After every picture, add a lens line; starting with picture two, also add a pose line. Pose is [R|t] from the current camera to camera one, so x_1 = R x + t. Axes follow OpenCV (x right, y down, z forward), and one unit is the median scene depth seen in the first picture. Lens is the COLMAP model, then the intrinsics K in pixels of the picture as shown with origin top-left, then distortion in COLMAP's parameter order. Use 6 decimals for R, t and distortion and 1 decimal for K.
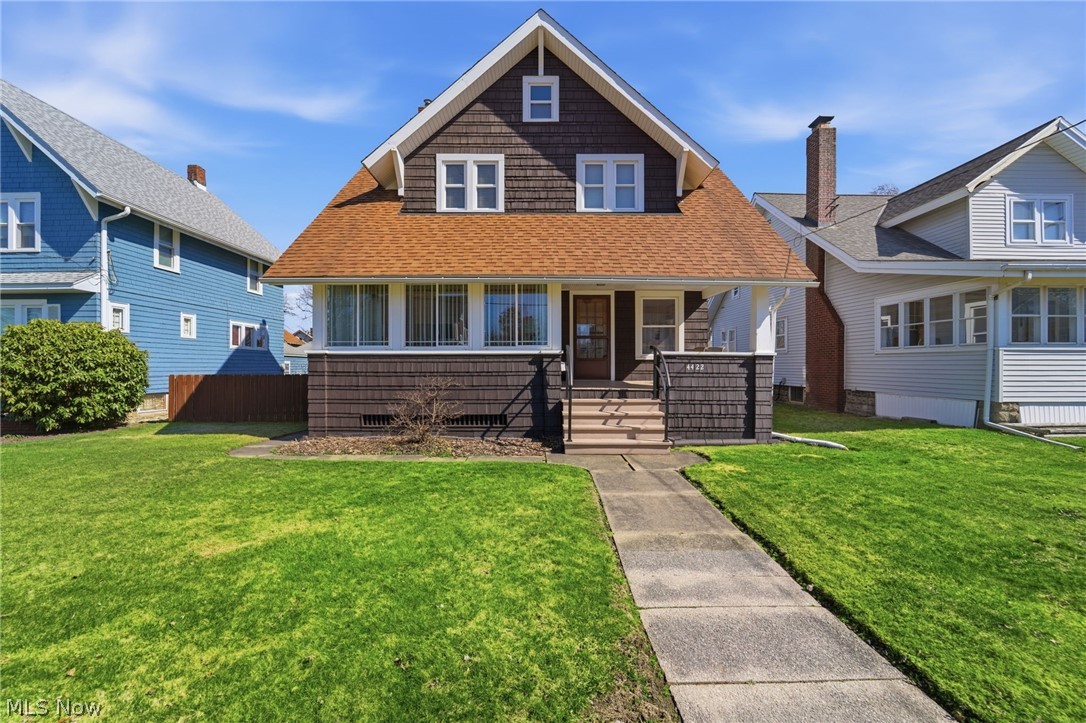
lens RADIAL K [[442.6, 0, 544.6], [0, 442.6, 369.5], [0, 0, 1]] dist [-0.023139, -0.000096]
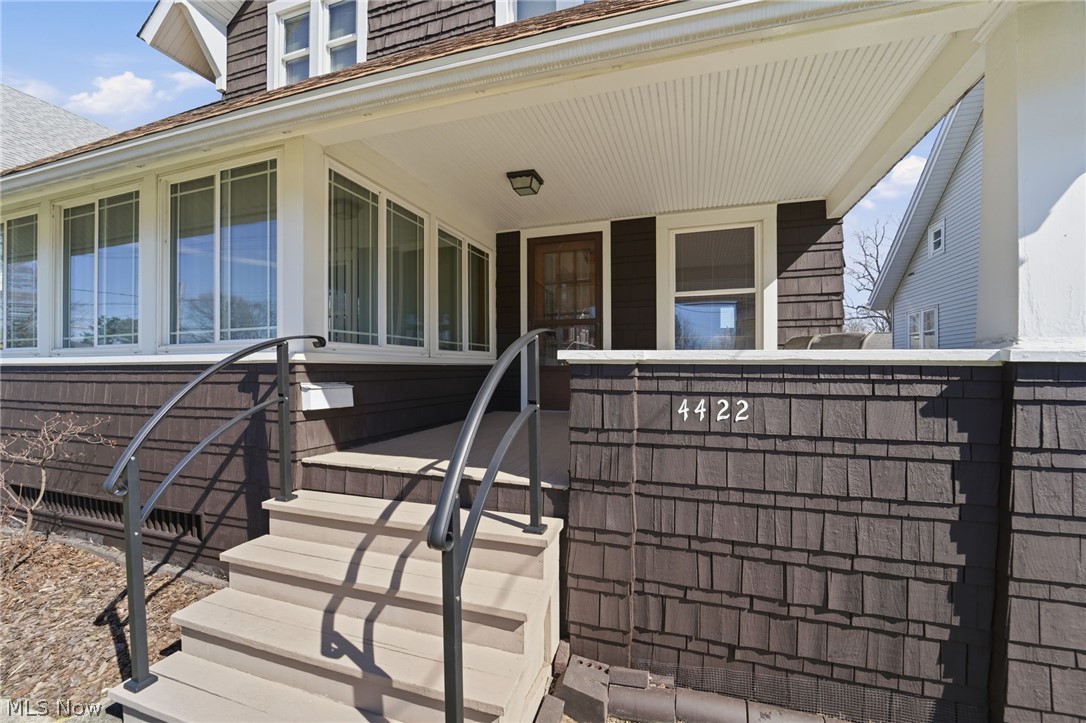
lens RADIAL K [[442.6, 0, 544.6], [0, 442.6, 369.5], [0, 0, 1]] dist [-0.023139, -0.000096]
pose [[0.943975, -0.000985, -0.330016, 0.332774], [0.000813, 0.999999, -0.000660, -0.028964], [0.330016, 0.000355, 0.943975, 0.725034]]
